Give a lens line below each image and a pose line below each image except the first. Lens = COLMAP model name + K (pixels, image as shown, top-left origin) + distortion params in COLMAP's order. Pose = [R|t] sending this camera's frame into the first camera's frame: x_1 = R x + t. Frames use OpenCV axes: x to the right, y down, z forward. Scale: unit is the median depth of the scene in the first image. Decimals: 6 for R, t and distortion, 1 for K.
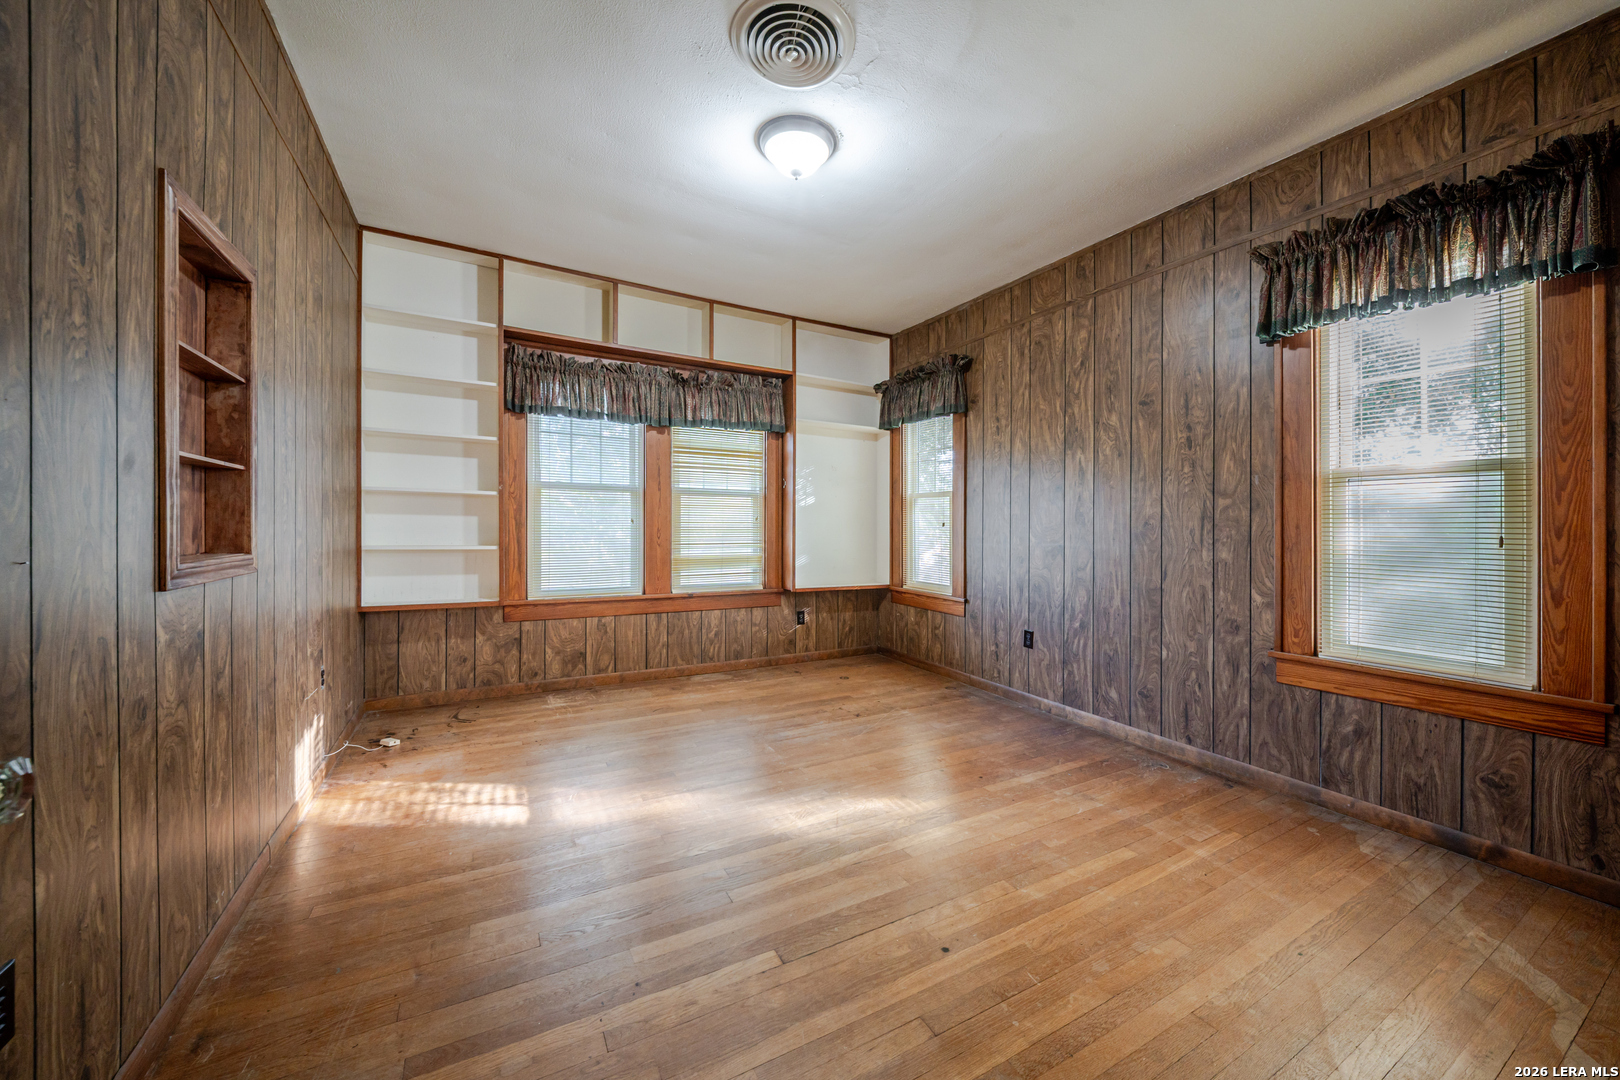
lens RADIAL K [[589.9, 0, 809.8], [0, 589.9, 545.3], [0, 0, 1]] dist [0.010849, -0.003768]
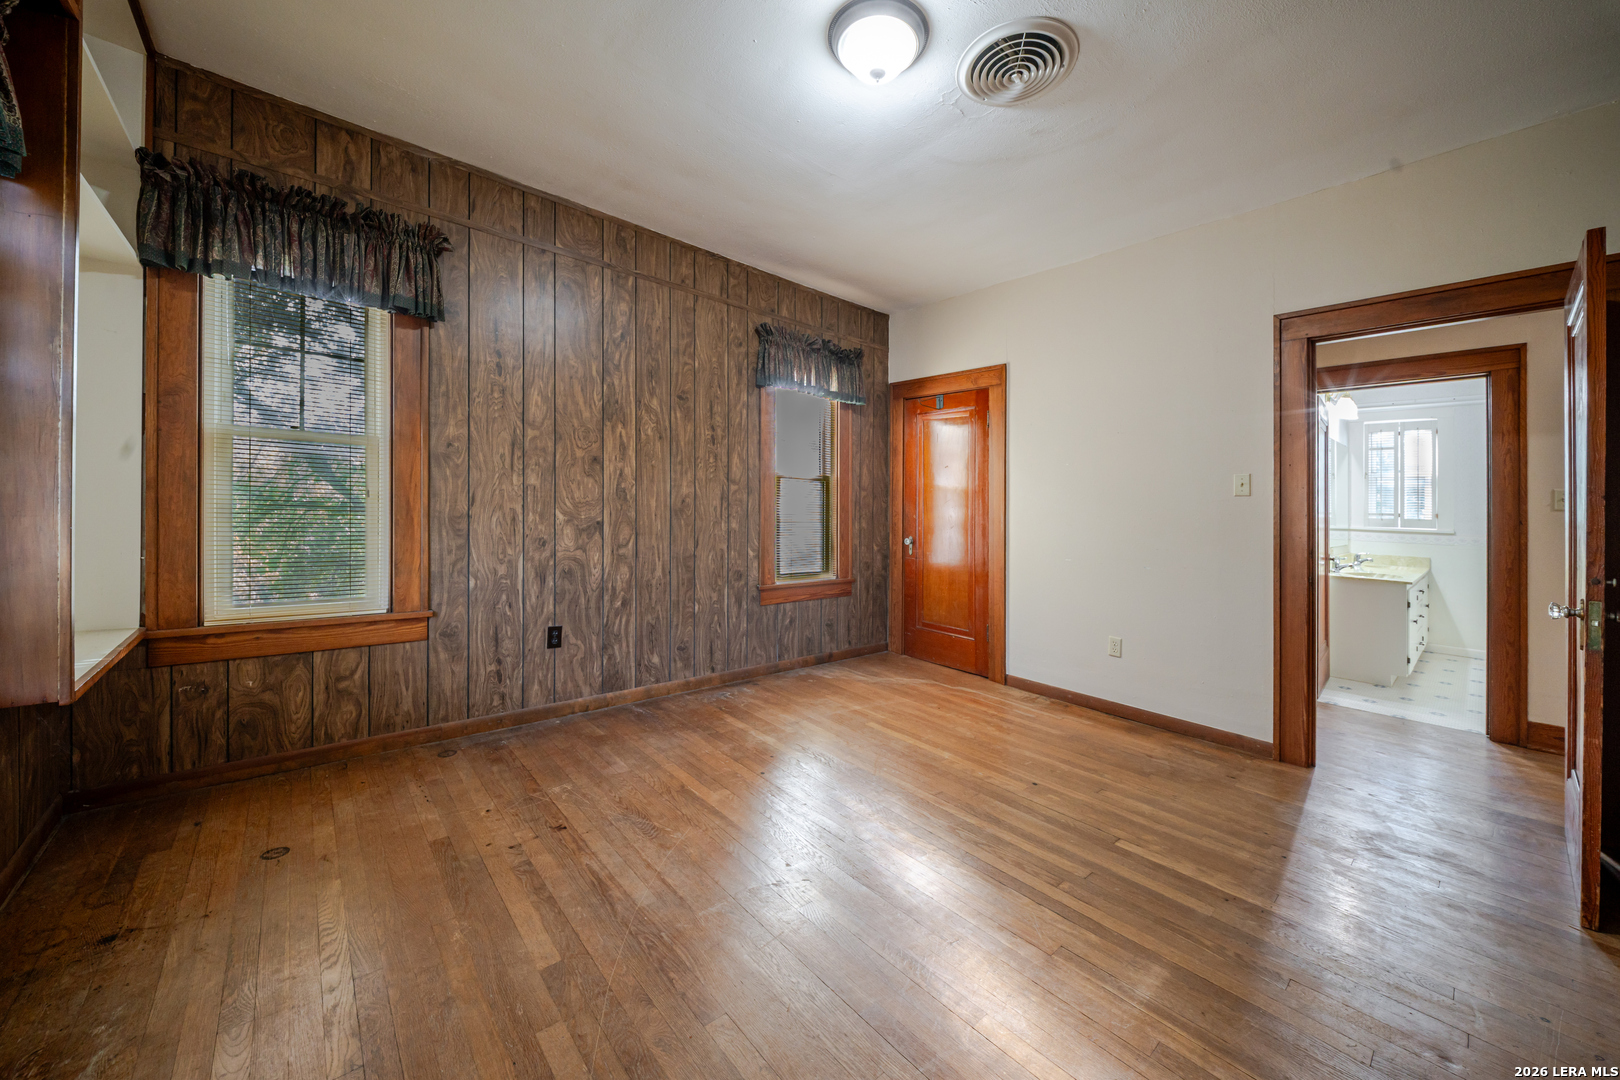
lens RADIAL K [[589.9, 0, 811.0], [0, 589.9, 493.0], [0, 0, 1]] dist [0.010849, -0.003768]
pose [[-0.212646, 0.000009, 0.977129, -0.580534], [-0.002914, 0.999996, -0.000643, -0.049275], [-0.977125, -0.002984, -0.212645, 0.929690]]
